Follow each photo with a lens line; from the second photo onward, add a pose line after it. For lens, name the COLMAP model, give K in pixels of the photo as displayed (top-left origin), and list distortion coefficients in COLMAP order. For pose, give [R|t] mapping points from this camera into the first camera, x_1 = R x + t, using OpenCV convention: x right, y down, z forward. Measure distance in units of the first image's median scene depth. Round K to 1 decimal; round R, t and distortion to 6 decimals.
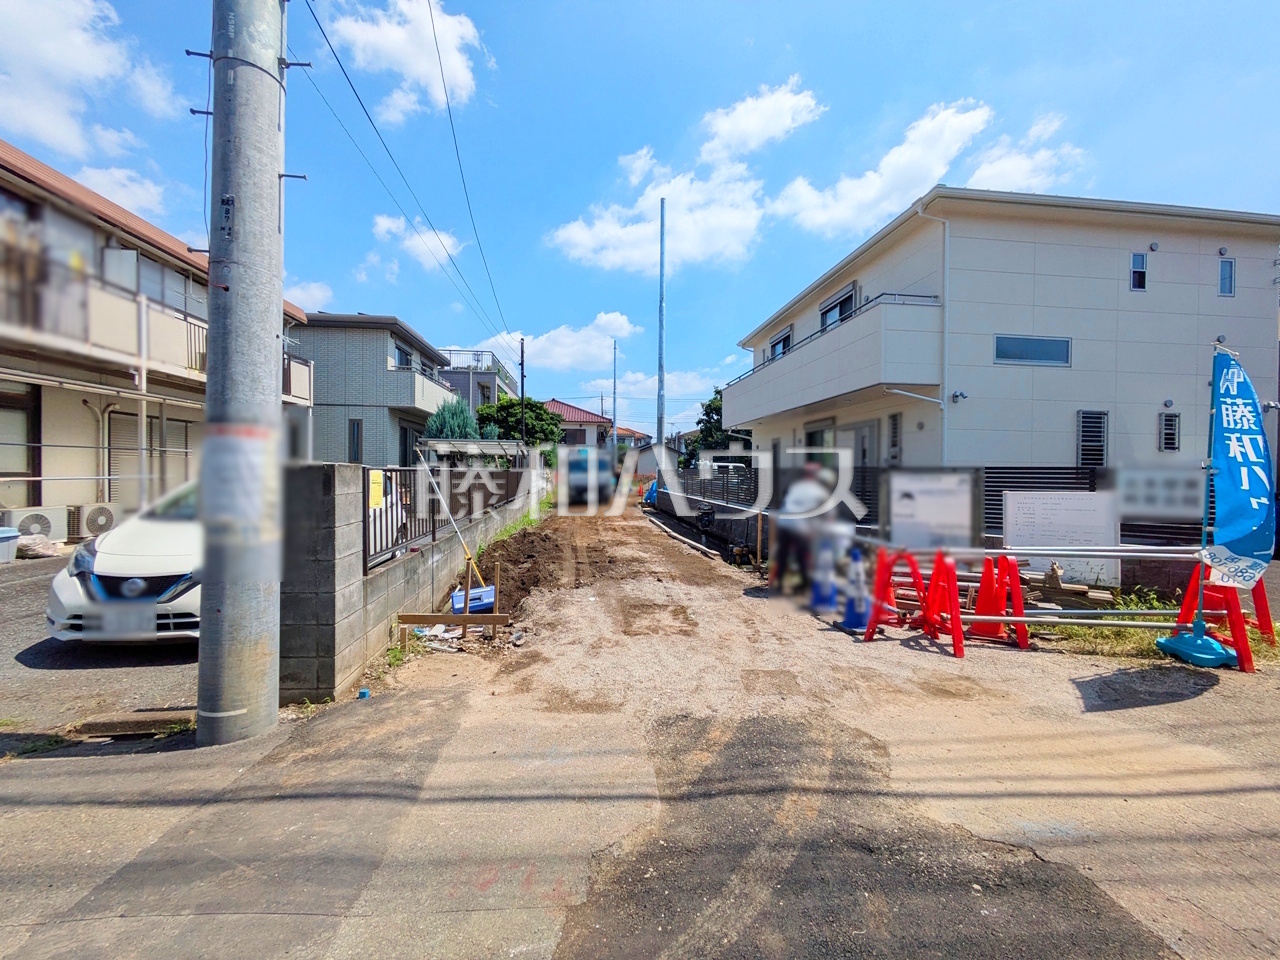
lens RADIAL K [[506.3, 0, 644.0], [0, 506.3, 479.6], [0, 0, 1]] dist [-0.003543, -0.000131]
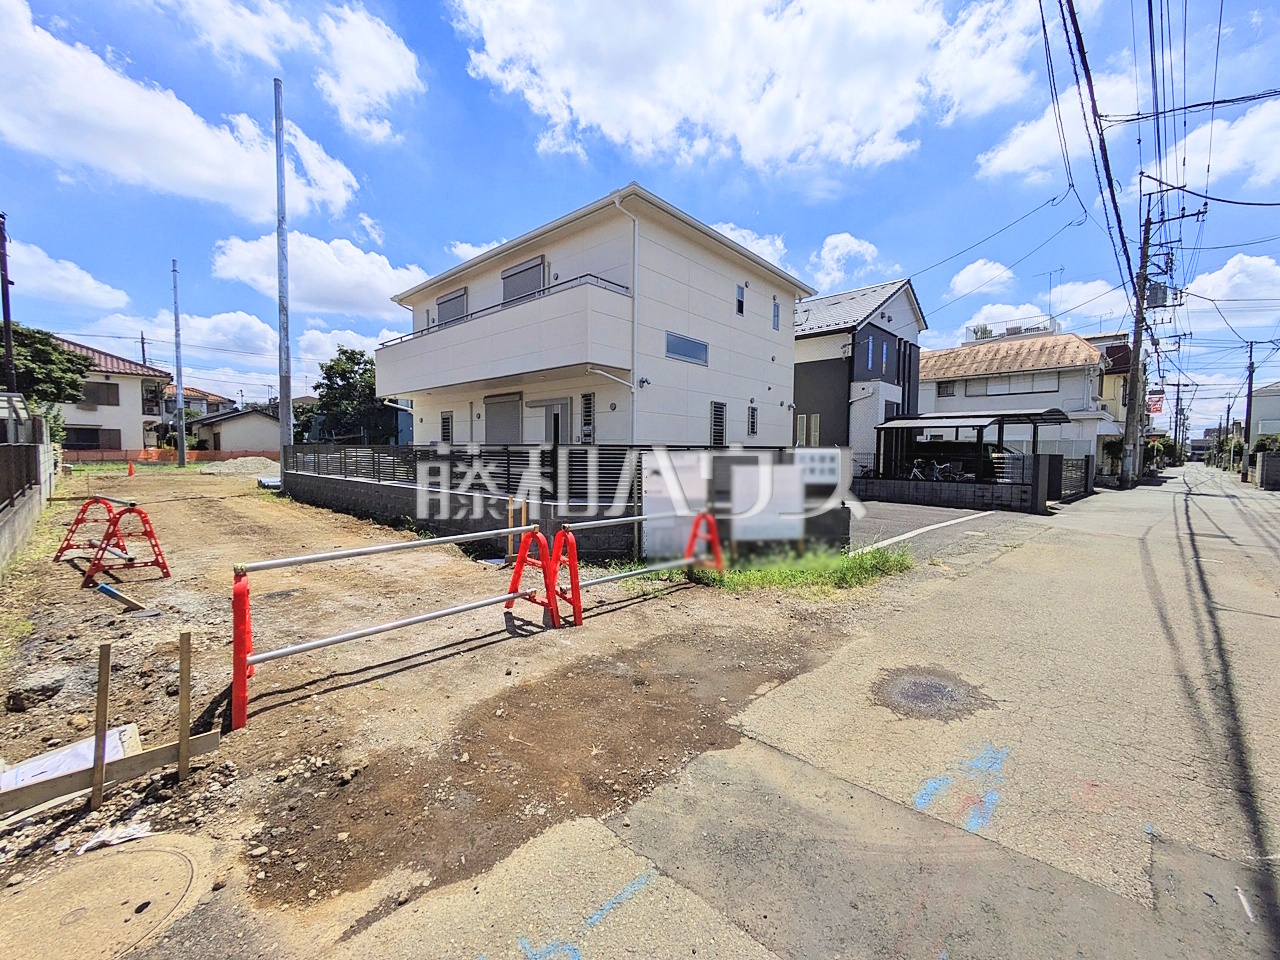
lens RADIAL K [[506.3, 0, 641.3], [0, 506.3, 477.2], [0, 0, 1]] dist [-0.003543, -0.000131]
pose [[0.761709, -0.032974, 0.647080, -0.103614], [0.005710, 0.999007, 0.044185, -0.003098], [-0.647894, -0.029961, 0.761141, 0.127096]]
